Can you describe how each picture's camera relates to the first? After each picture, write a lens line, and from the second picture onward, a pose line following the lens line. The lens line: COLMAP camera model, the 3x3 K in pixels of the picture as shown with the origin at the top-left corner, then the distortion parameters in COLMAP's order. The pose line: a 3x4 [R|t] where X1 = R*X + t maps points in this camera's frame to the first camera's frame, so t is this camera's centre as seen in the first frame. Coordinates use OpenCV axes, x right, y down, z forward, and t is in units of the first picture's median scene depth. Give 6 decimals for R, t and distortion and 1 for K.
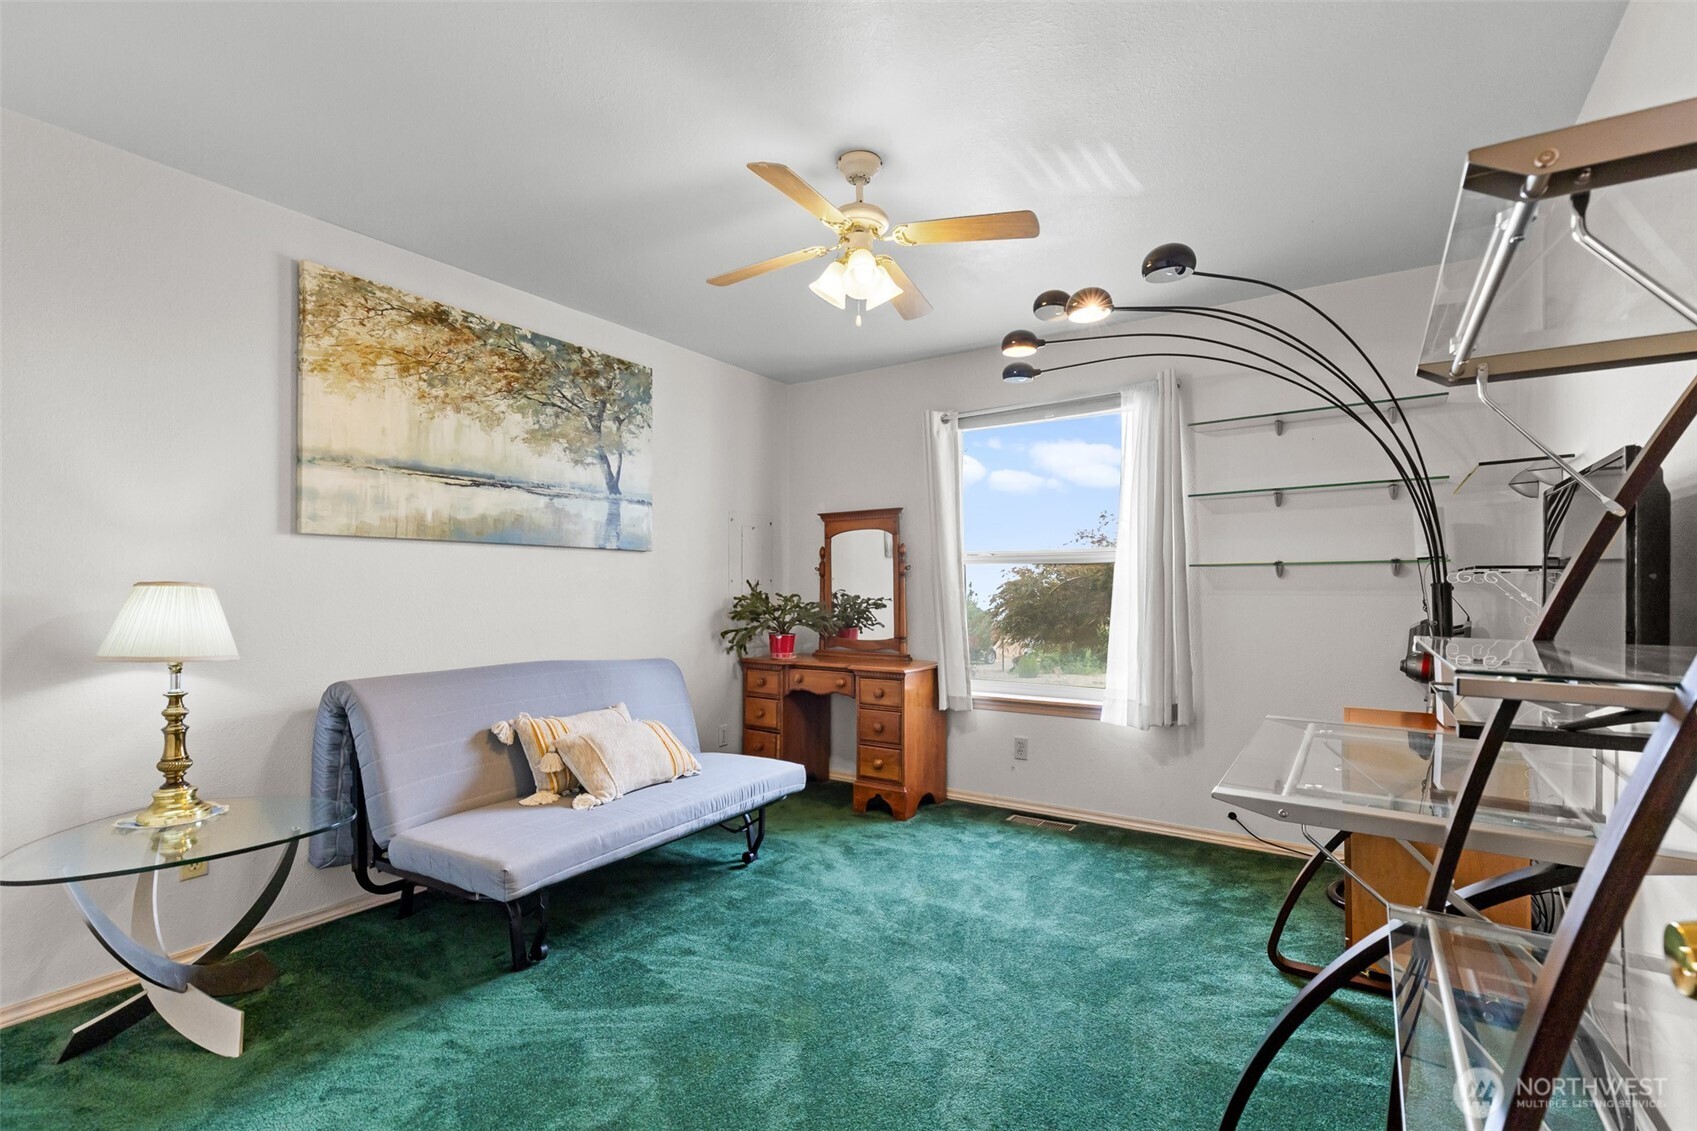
lens RADIAL K [[773.2, 0, 846.2], [0, 773.2, 592.5], [0, 0, 1]] dist [0.005115, 0.001019]
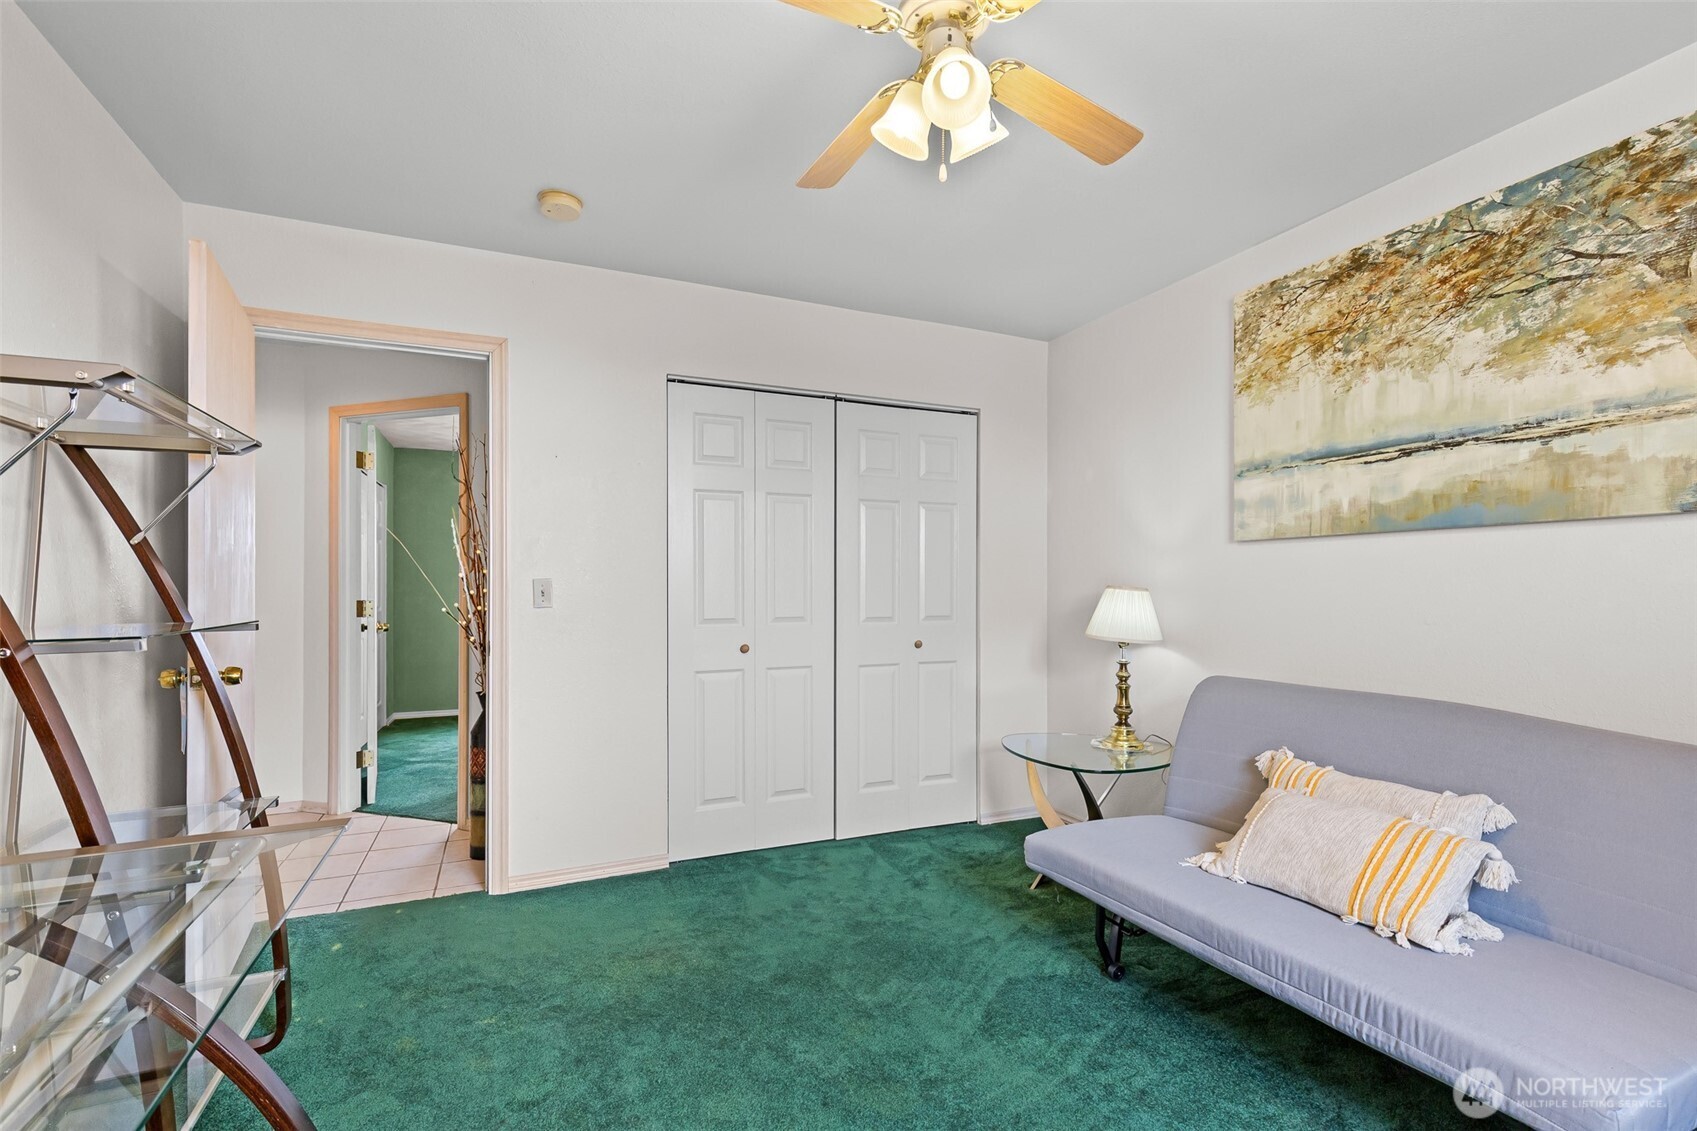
lens RADIAL K [[773.2, 0, 846.2], [0, 773.2, 592.5], [0, 0, 1]] dist [0.005115, 0.001019]
pose [[-0.539315, 0.008647, -0.842060, 0.467924], [-0.001489, 0.999936, 0.011222, -0.012432], [0.842103, 0.007306, -0.539267, 0.979822]]
